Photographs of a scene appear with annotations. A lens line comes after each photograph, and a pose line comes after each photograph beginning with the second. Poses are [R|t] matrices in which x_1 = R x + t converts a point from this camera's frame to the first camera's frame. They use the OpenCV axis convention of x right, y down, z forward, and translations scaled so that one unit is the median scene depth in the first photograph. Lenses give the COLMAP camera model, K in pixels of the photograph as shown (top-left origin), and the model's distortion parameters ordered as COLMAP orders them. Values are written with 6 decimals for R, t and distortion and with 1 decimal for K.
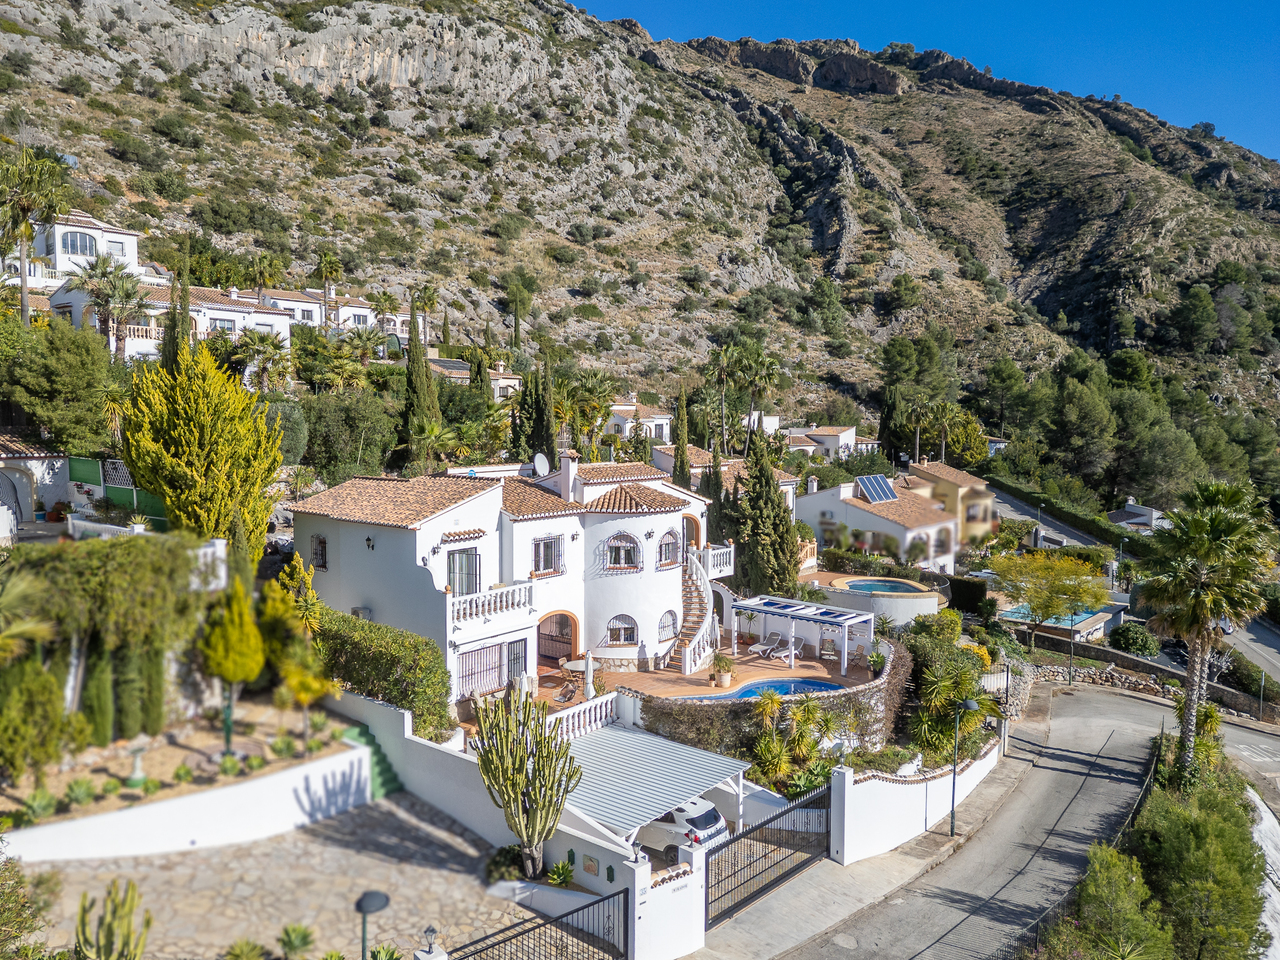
lens RADIAL K [[963.7, 0, 640.0], [0, 963.7, 480.0], [0, 0, 1]] dist [0.095883, -0.108921]
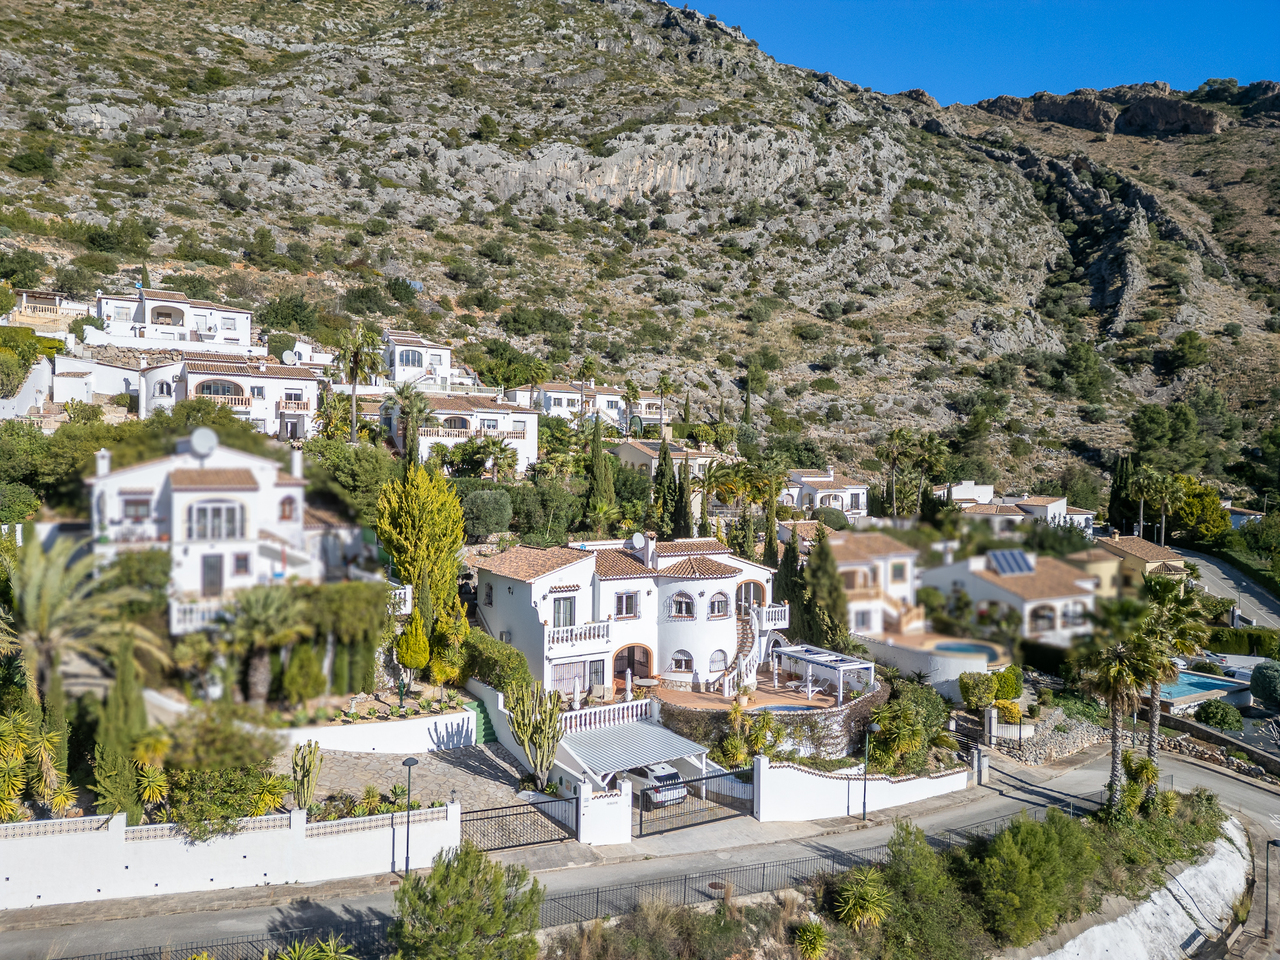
lens RADIAL K [[963.7, 0, 640.0], [0, 963.7, 480.0], [0, 0, 1]] dist [0.095883, -0.108921]
pose [[0.947232, 0.013284, -0.320274, 0.093941], [-0.028789, 0.998629, -0.043724, -0.011492], [0.319254, 0.050637, 0.946315, -0.094654]]
